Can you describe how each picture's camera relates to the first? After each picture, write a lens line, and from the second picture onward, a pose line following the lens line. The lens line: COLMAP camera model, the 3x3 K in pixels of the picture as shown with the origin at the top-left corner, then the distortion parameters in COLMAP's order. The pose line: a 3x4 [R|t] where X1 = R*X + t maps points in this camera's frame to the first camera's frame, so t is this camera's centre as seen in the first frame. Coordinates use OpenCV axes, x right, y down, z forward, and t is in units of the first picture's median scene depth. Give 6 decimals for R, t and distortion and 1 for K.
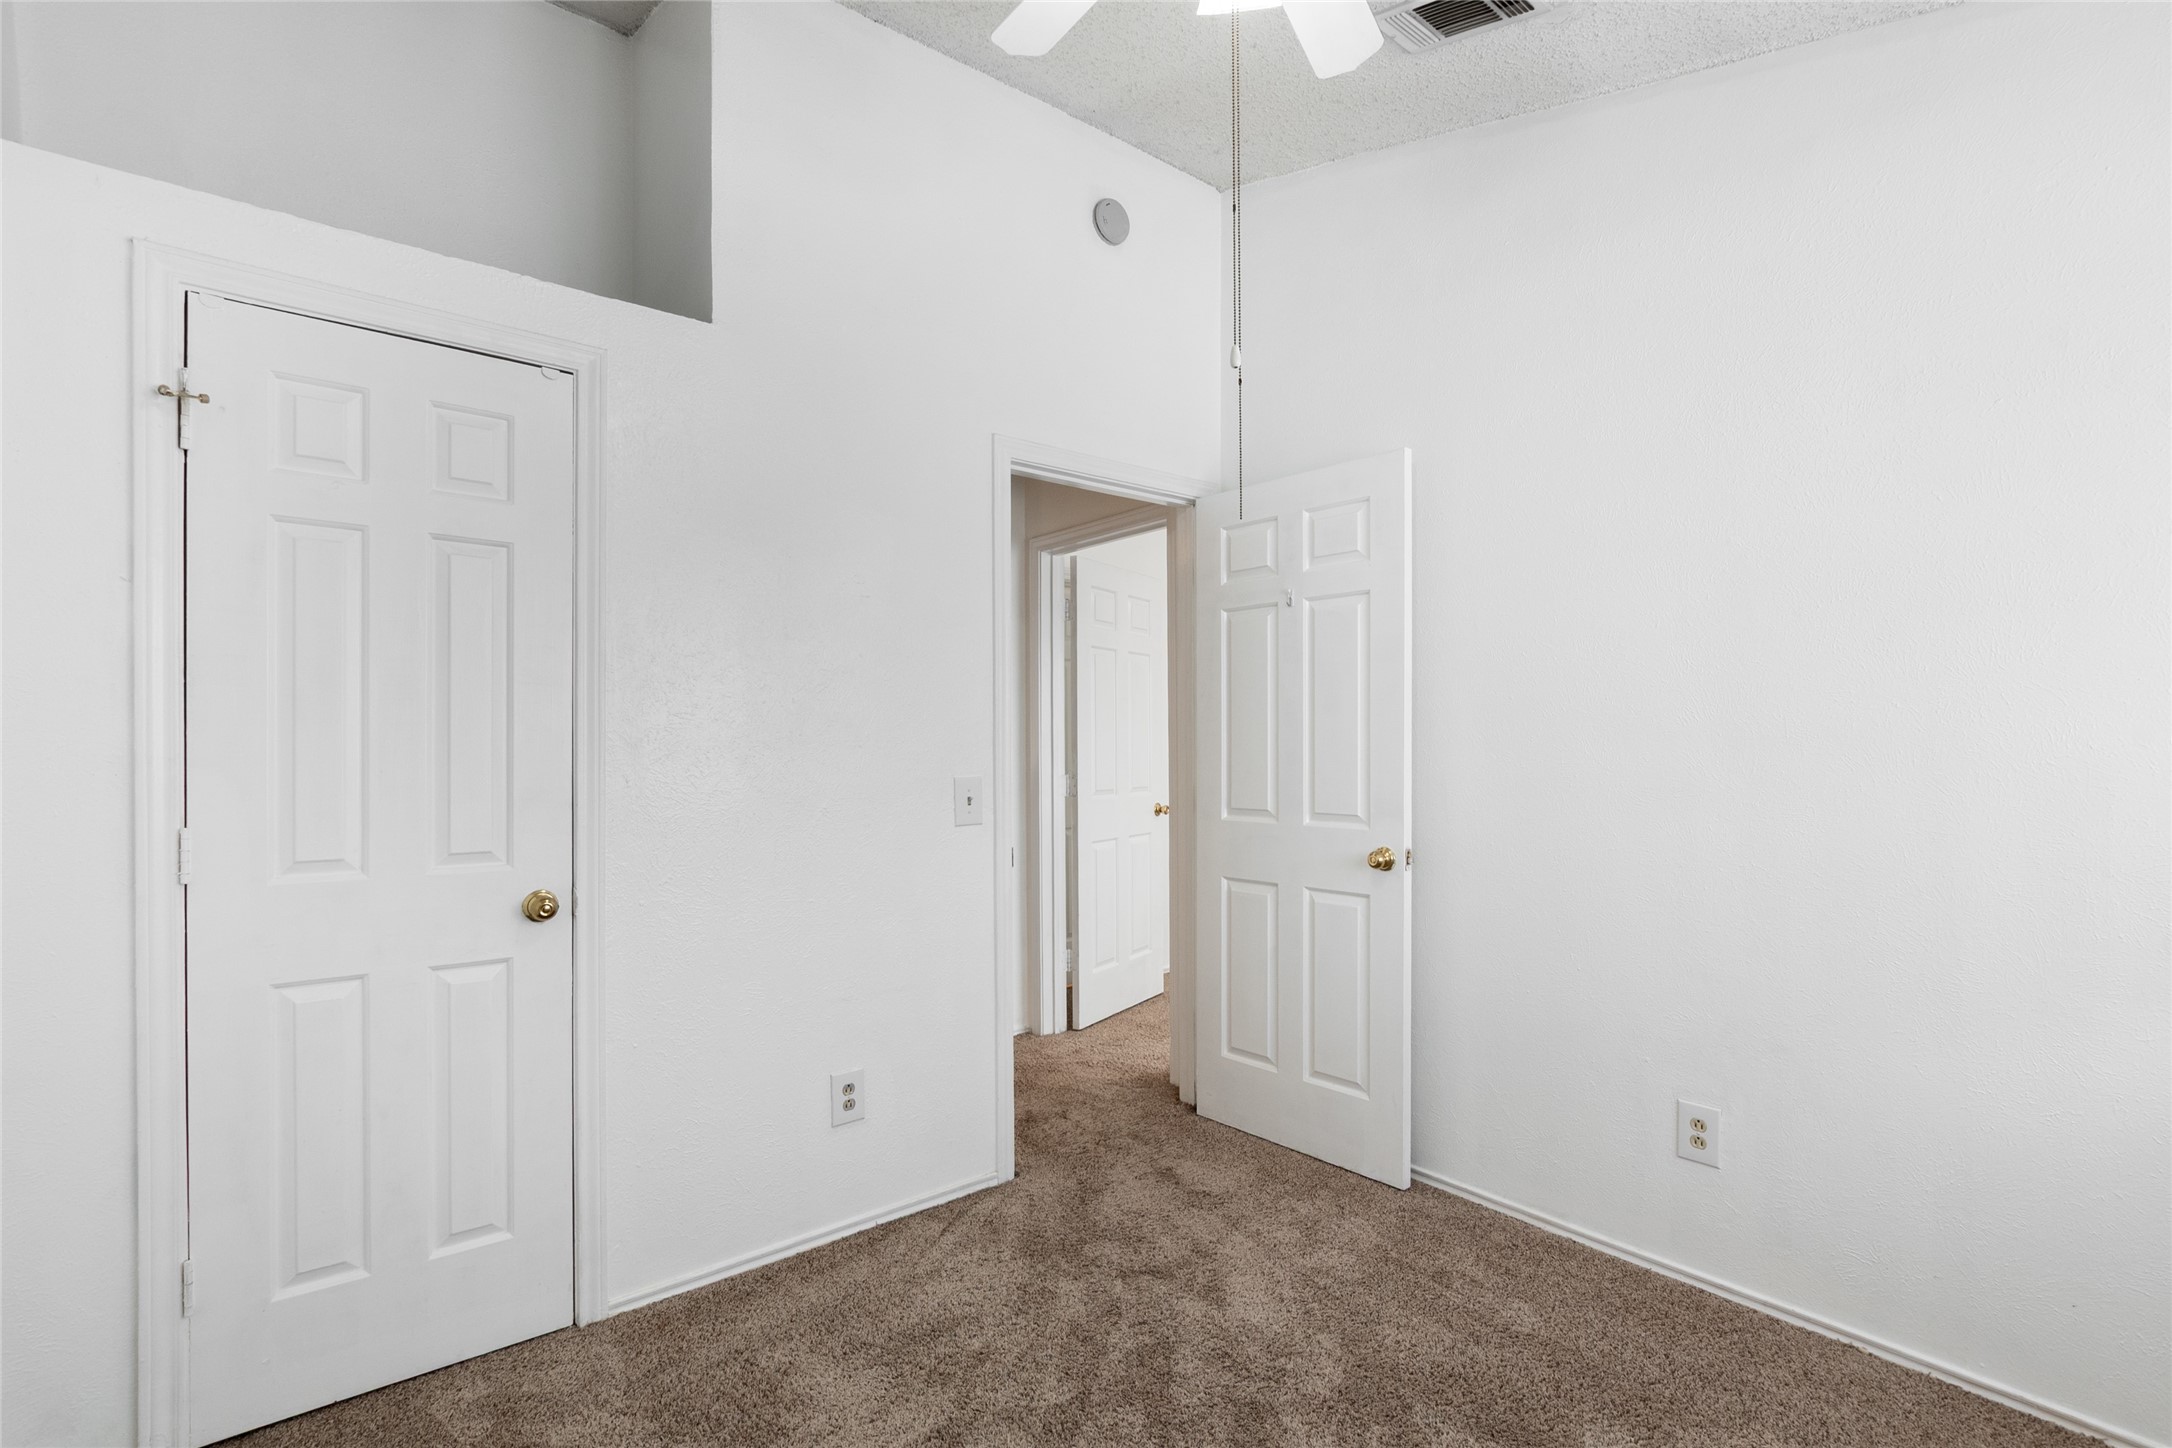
lens RADIAL K [[994.8, 0, 1074.3], [0, 994.8, 733.8], [0, 0, 1]] dist [-0.007816, 0.000079]
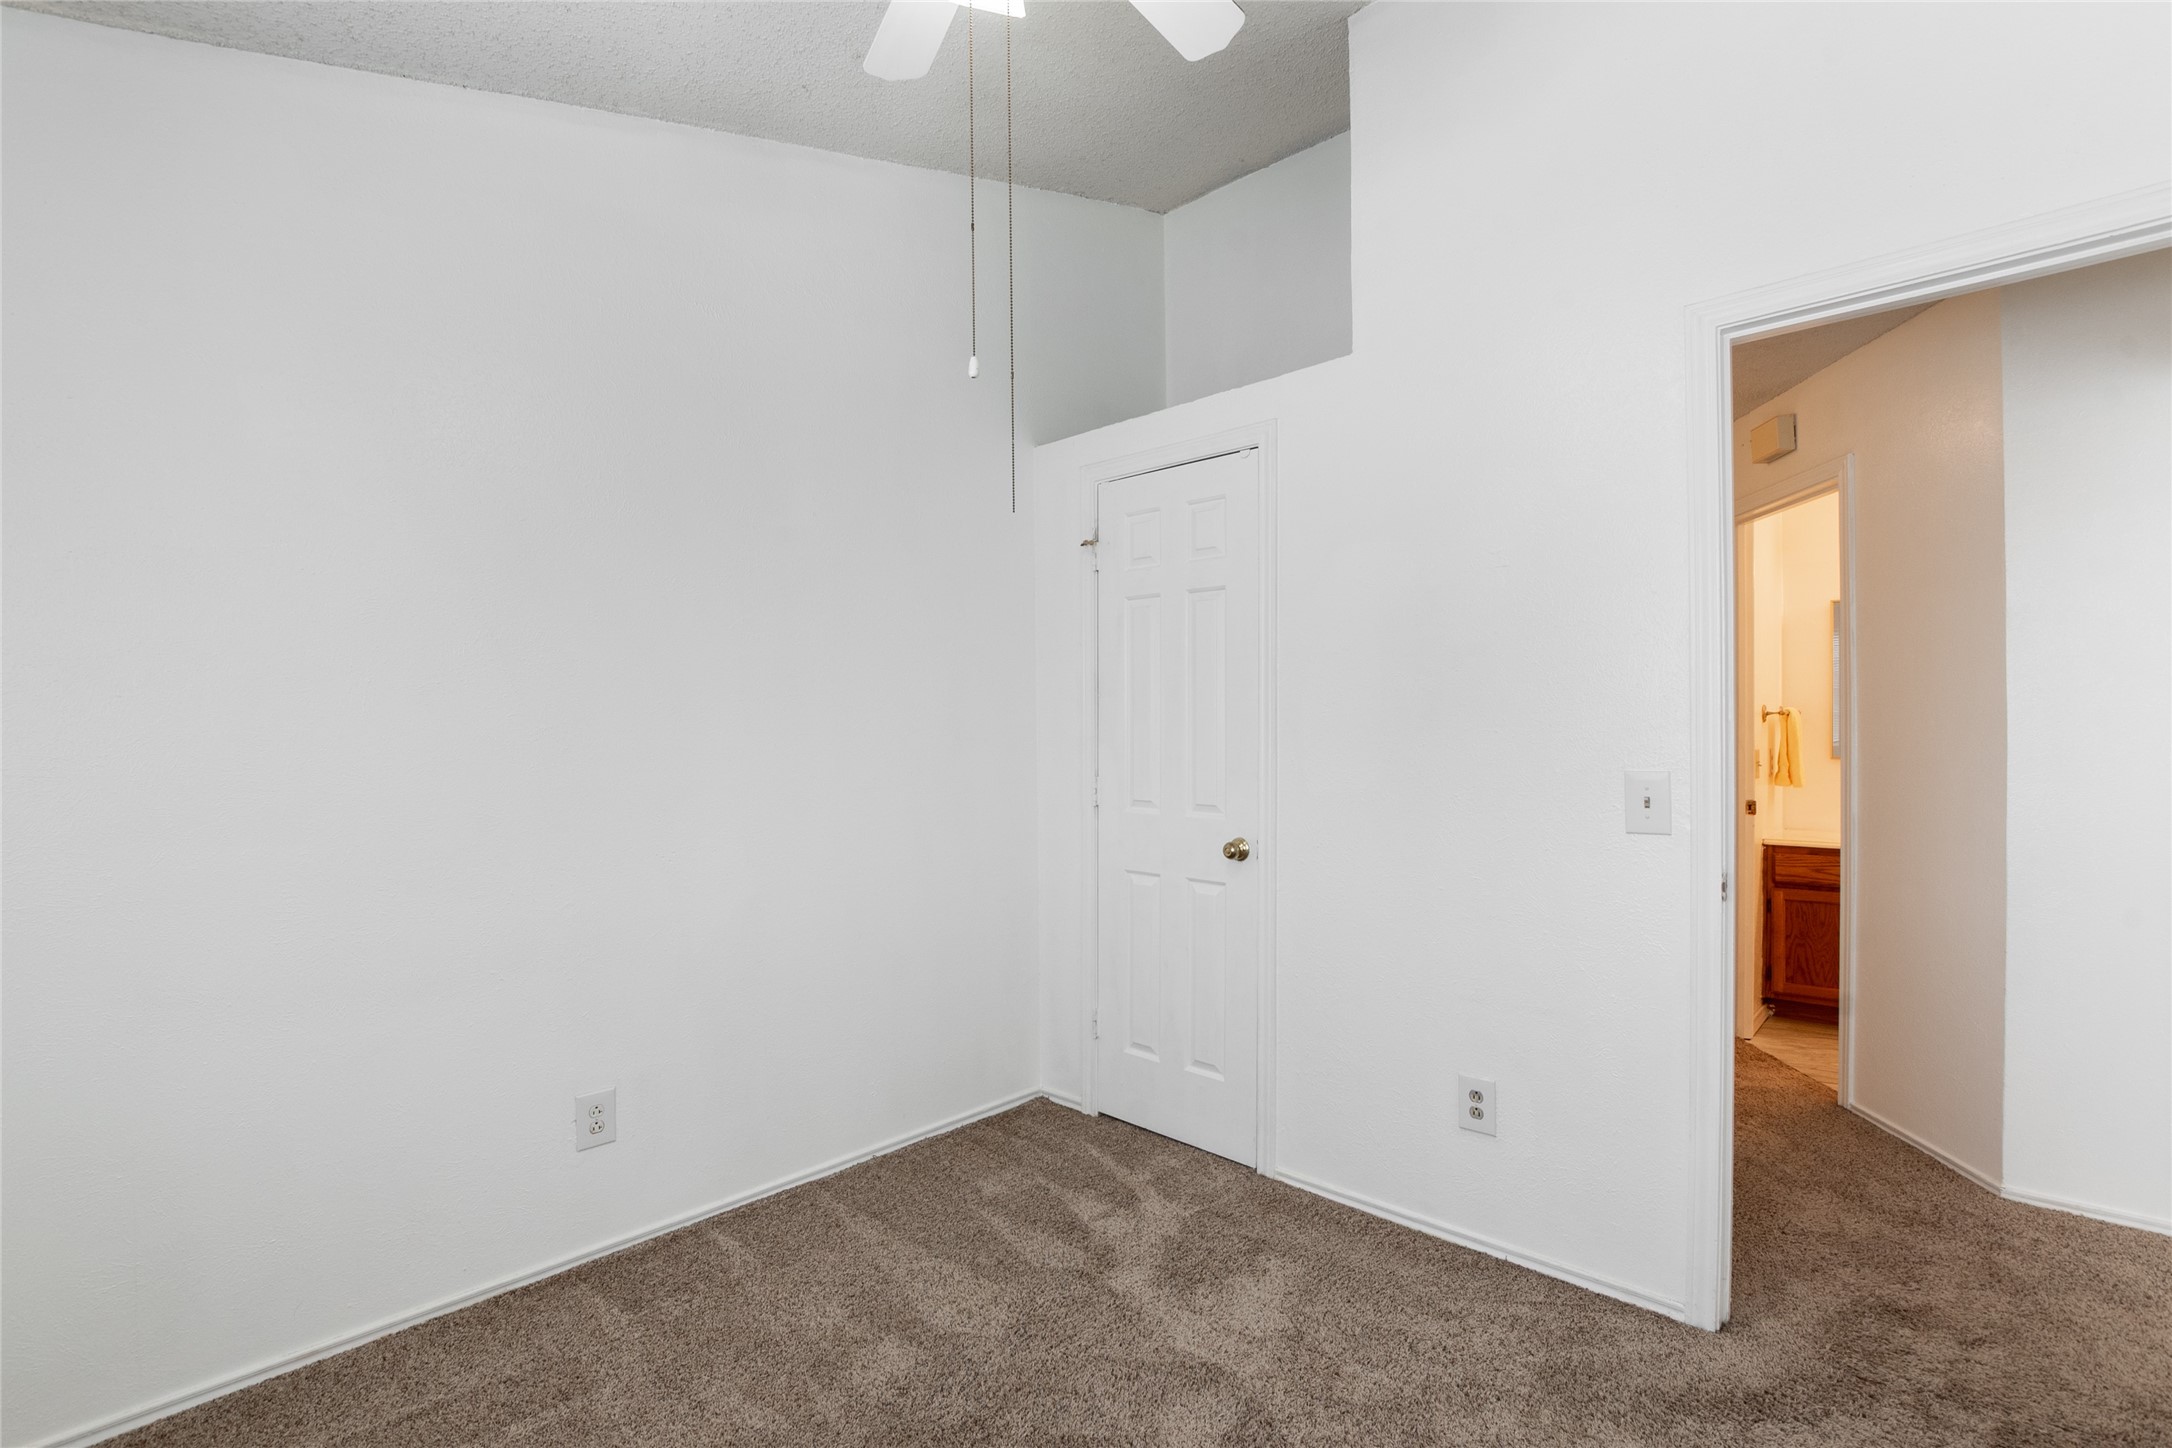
lens RADIAL K [[971.5, 0, 1117.6], [0, 971.5, 732.1], [0, 0, 1]] dist [-0.023521, -0.000365]
pose [[0.151384, 0.000636, -0.988475, 0.643459], [0.011424, 0.999932, 0.002393, 0.006739], [0.988409, -0.011654, 0.151366, 0.545729]]
